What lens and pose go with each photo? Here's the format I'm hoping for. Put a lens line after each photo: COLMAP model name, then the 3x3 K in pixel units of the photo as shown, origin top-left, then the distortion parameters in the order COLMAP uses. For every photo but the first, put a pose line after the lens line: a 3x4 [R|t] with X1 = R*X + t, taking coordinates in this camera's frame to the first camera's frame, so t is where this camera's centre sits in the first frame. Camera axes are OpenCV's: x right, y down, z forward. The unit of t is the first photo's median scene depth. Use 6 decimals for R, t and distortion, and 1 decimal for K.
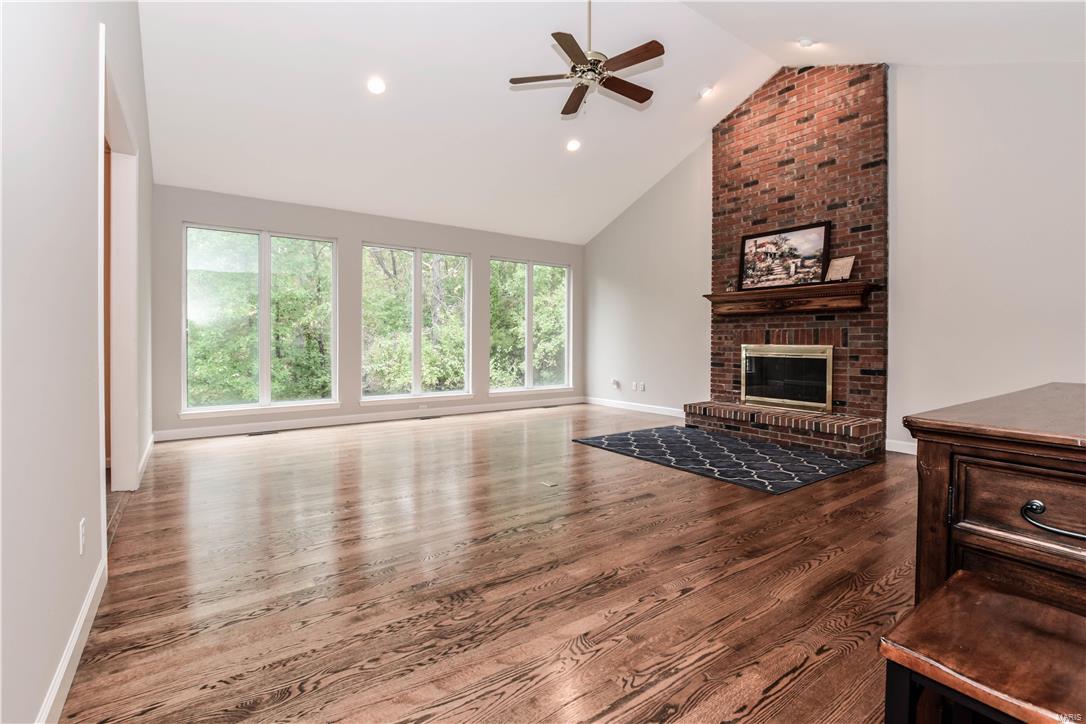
lens RADIAL K [[478.1, 0, 538.5], [0, 478.1, 350.6], [0, 0, 1]] dist [-0.028023, 0.007008]
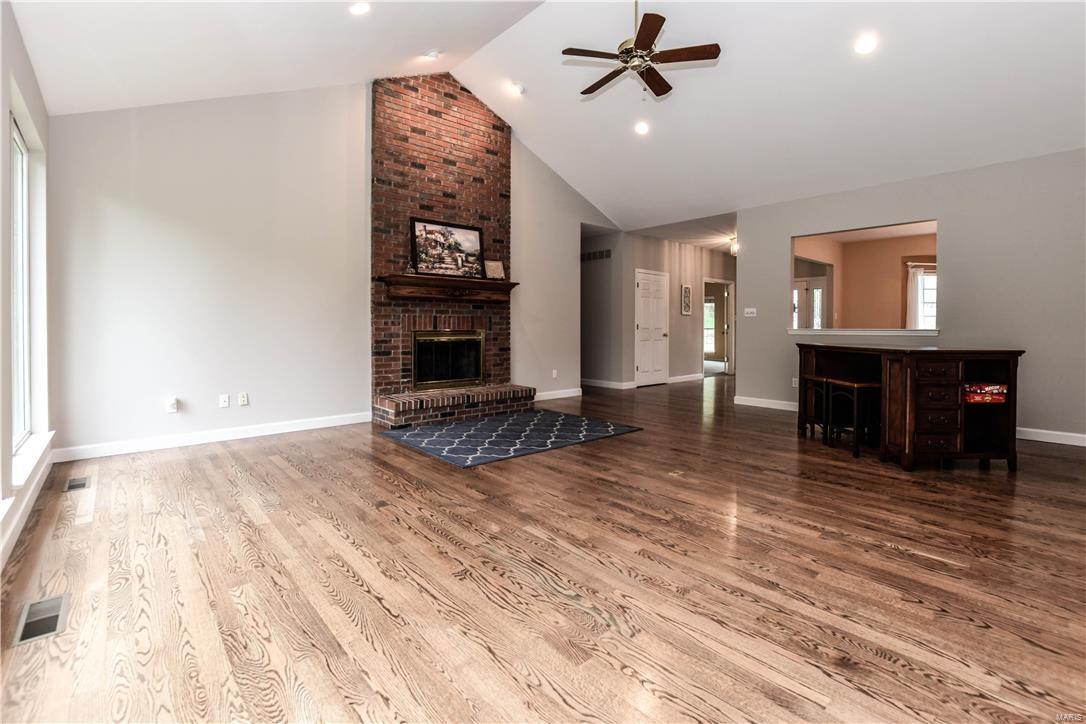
lens RADIAL K [[501.4, 0, 545.7], [0, 501.4, 331.2], [0, 0, 1]] dist [-0.012536, -0.000167]
pose [[-0.105032, -0.010983, 0.994408, -0.638439], [0.021256, 0.999686, 0.013286, -0.019511], [-0.994242, 0.022533, -0.104766, 0.894143]]
